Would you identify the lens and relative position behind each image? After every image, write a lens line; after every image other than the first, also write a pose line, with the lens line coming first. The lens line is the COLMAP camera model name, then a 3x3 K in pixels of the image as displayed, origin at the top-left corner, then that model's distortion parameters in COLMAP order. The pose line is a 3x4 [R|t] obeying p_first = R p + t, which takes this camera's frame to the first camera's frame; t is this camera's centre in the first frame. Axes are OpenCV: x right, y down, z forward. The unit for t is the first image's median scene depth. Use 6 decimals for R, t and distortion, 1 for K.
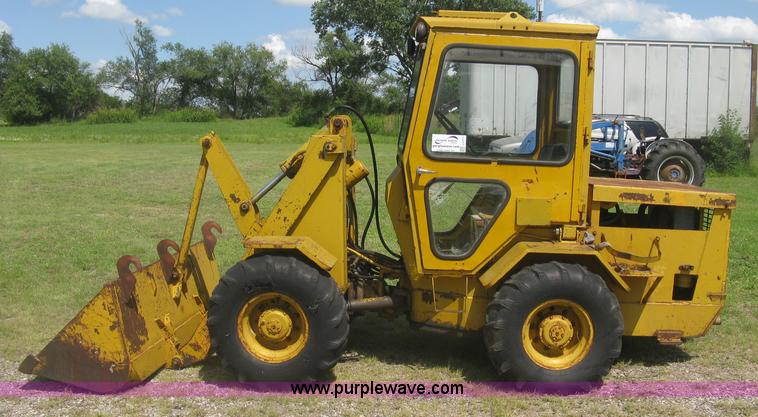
lens RADIAL K [[844.3, 0, 381.3], [0, 844.3, 194.9], [0, 0, 1]] dist [-0.148599, 0.025199]
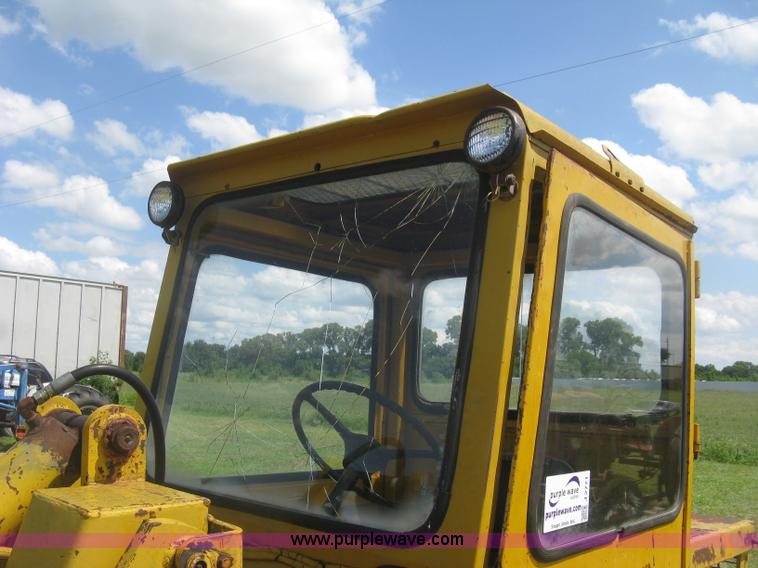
lens RADIAL K [[777.4, 0, 366.7], [0, 777.4, 306.6], [0, 0, 1]] dist [-0.194744, 0.210384]
pose [[0.660200, 0.076176, 0.747217, -0.176599], [0.041682, 0.989595, -0.137713, -0.090648], [-0.749933, 0.122064, 0.650155, 0.804910]]
